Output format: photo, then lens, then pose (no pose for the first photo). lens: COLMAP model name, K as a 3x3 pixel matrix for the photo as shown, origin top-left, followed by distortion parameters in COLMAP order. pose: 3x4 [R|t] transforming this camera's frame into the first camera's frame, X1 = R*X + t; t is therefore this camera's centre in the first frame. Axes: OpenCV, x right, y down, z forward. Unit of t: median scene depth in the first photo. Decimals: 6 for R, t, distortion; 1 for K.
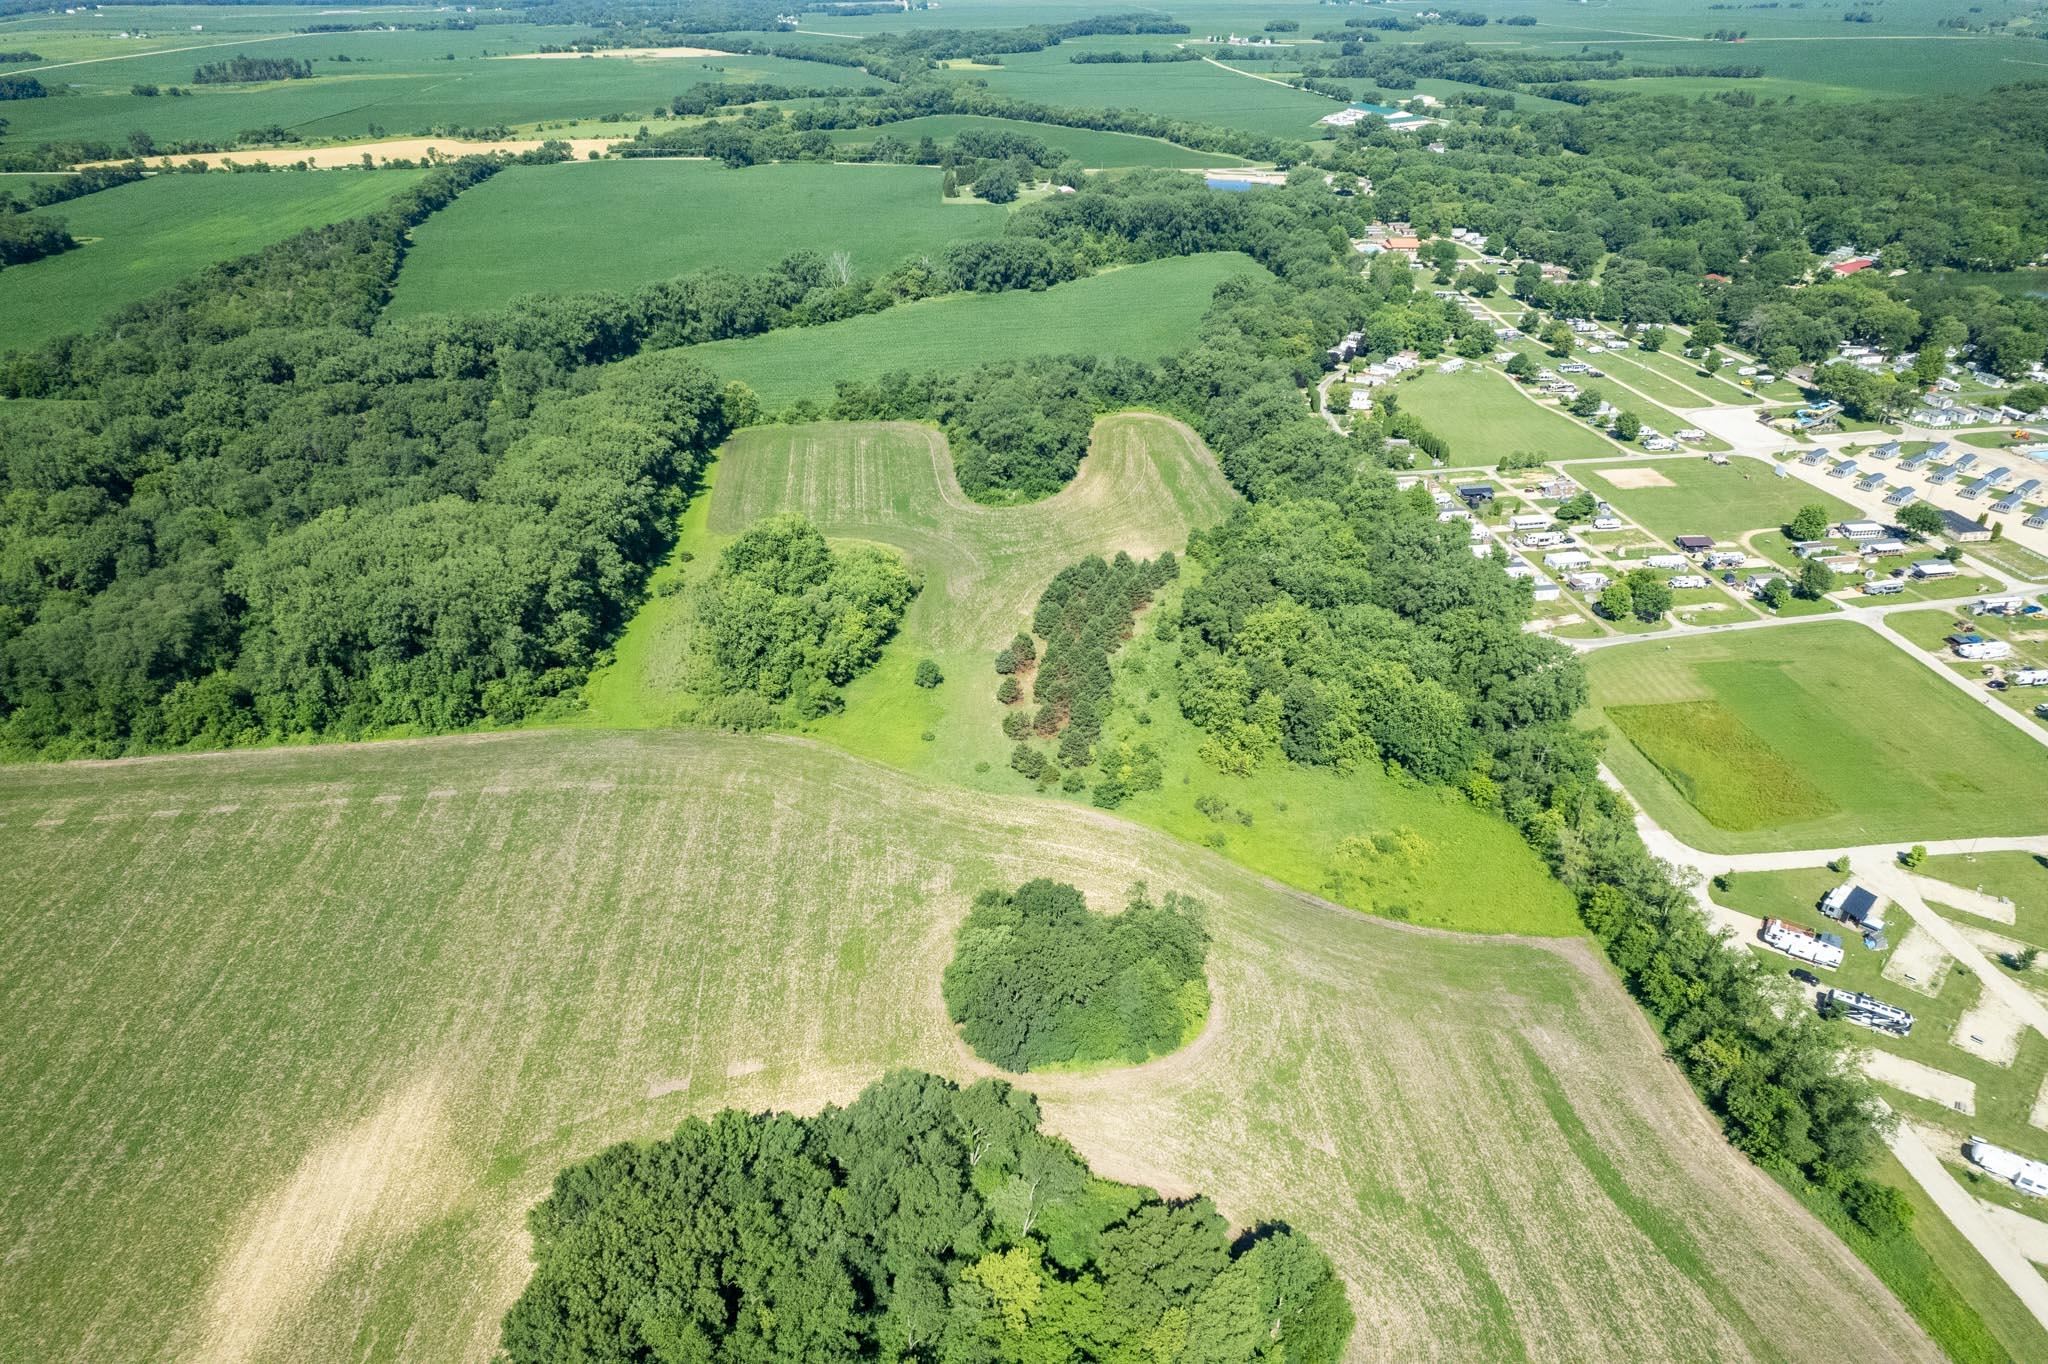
lens RADIAL K [[1314.6, 0, 1032.7], [0, 1314.6, 688.9], [0, 0, 1]] dist [-0.075664, 0.069520]
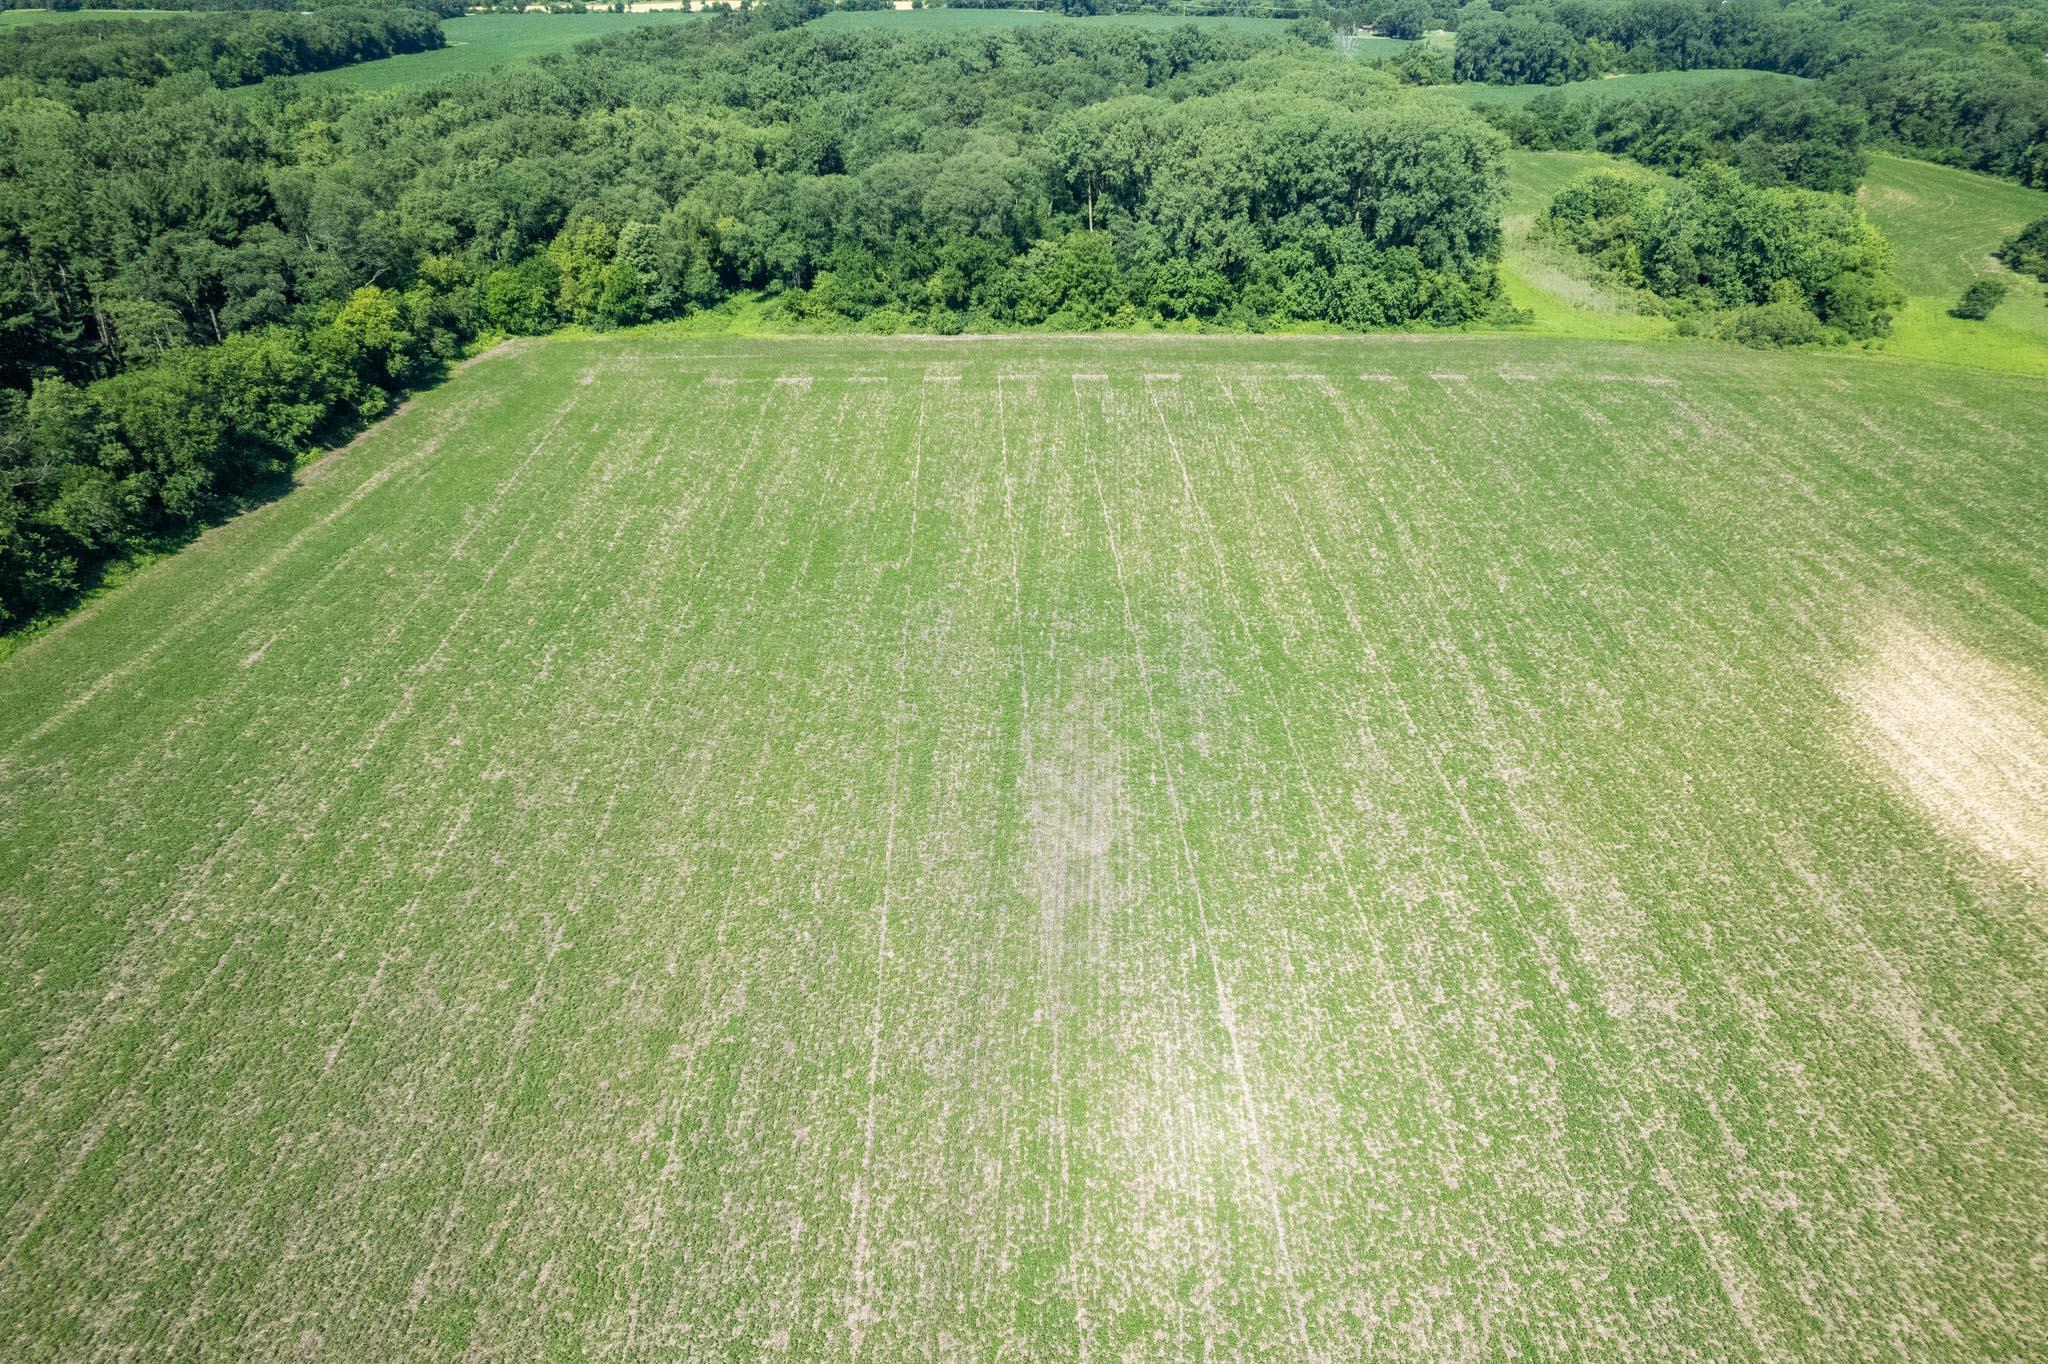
lens RADIAL K [[1329.5, 0, 1031.6], [0, 1329.5, 686.7], [0, 0, 1]] dist [-0.083550, 0.080439]
pose [[0.995084, 0.054857, -0.082448, -0.489866], [-0.053979, 0.998460, 0.012841, 0.204630], [0.083025, -0.008327, 0.996513, 0.190697]]
